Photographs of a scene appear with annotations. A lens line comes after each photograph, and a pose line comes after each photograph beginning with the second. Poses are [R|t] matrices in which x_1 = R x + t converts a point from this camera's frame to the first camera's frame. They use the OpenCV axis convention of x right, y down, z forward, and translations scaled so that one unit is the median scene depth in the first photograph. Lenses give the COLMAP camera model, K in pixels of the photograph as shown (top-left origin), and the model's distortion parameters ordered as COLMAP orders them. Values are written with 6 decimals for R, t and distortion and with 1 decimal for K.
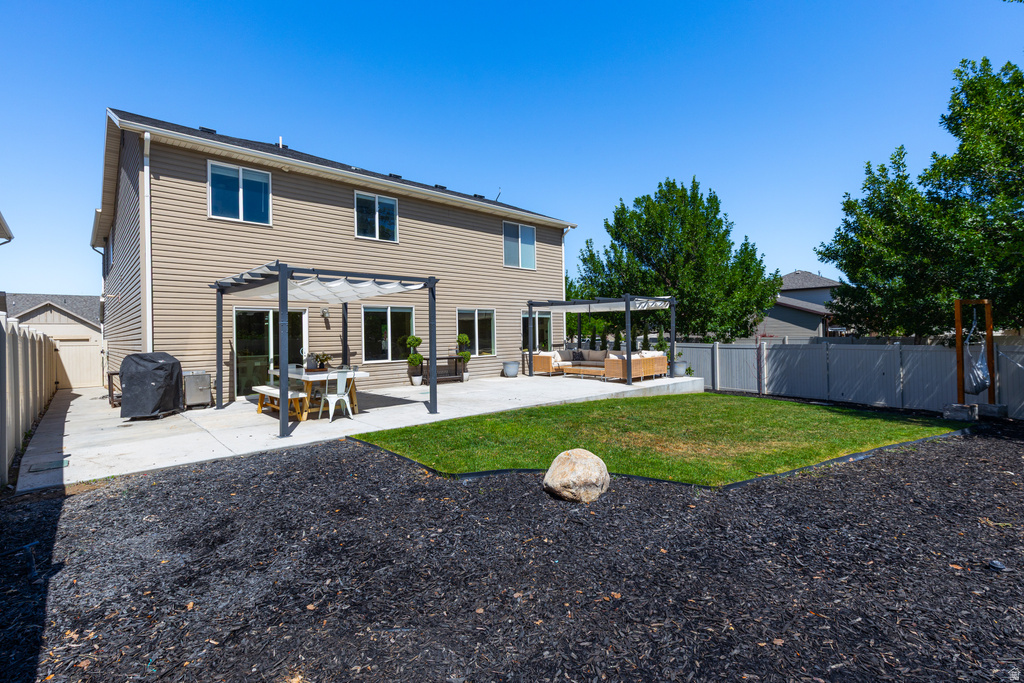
lens RADIAL K [[466.7, 0, 512.9], [0, 466.7, 334.5], [0, 0, 1]] dist [0.000105, -0.000214]
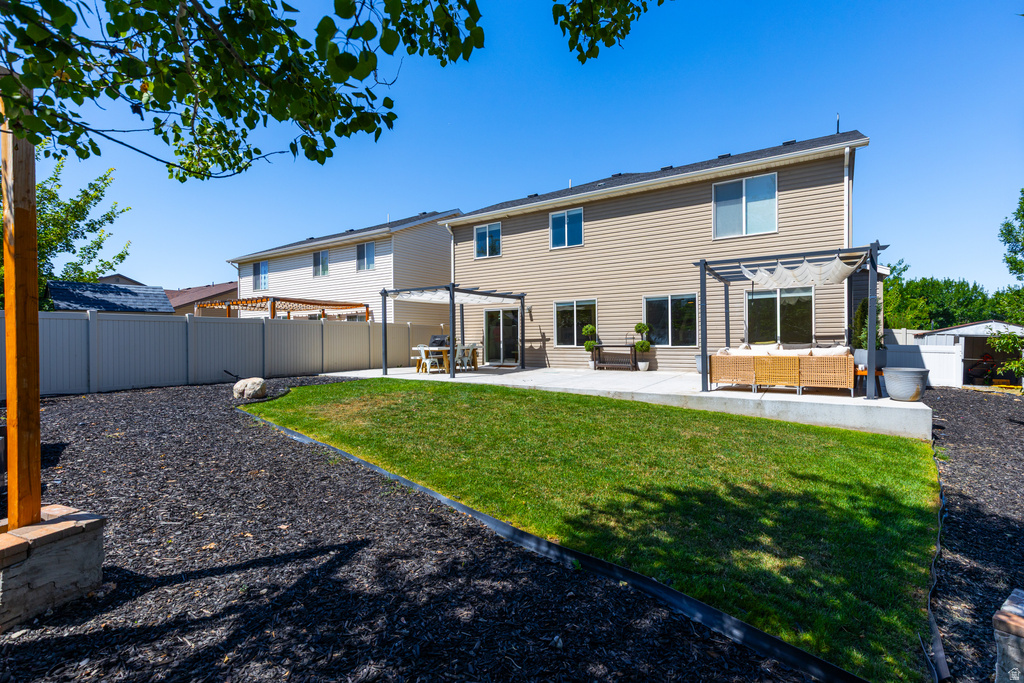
lens RADIAL K [[466.7, 0, 508.4], [0, 466.7, 344.6], [0, 0, 1]] dist [0.000105, -0.000214]
pose [[0.234592, 0.019600, -0.971896, 0.866481], [0.000555, 0.999794, 0.020296, 0.028199], [0.972094, -0.005301, 0.234532, 0.560968]]
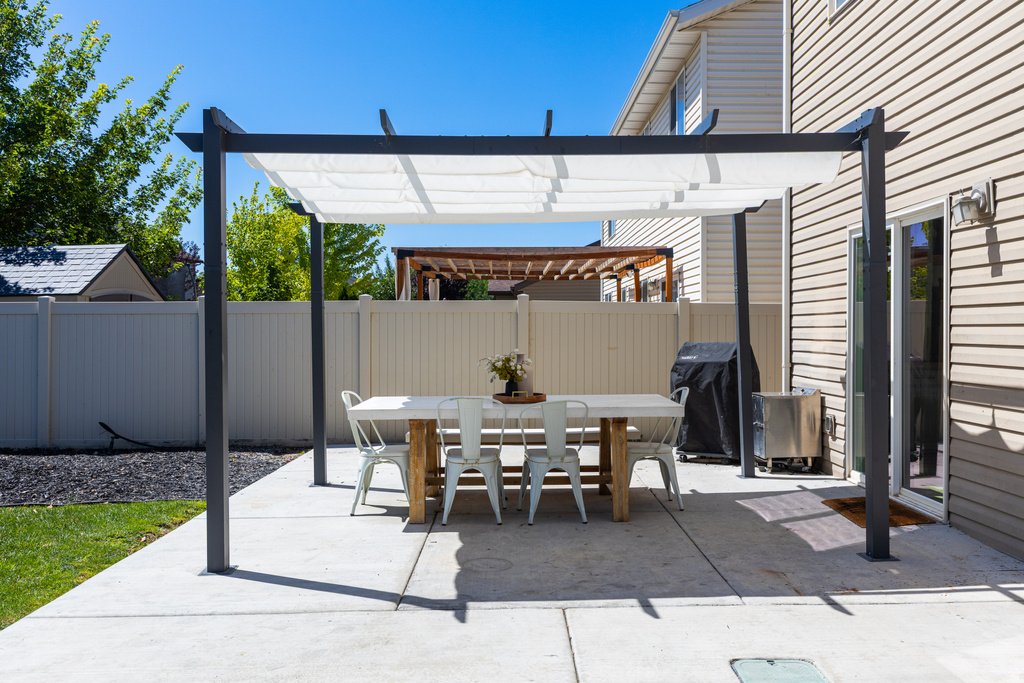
lens RADIAL K [[826.7, 0, 512.7], [0, 826.7, 341.5], [0, 0, 1]] dist [0.006686, 0.000772]
pose [[-0.669484, 0.022021, -0.742500, 0.061942], [0.007133, 0.999705, 0.023217, 0.009741], [0.742793, 0.010247, -0.669443, 1.013250]]
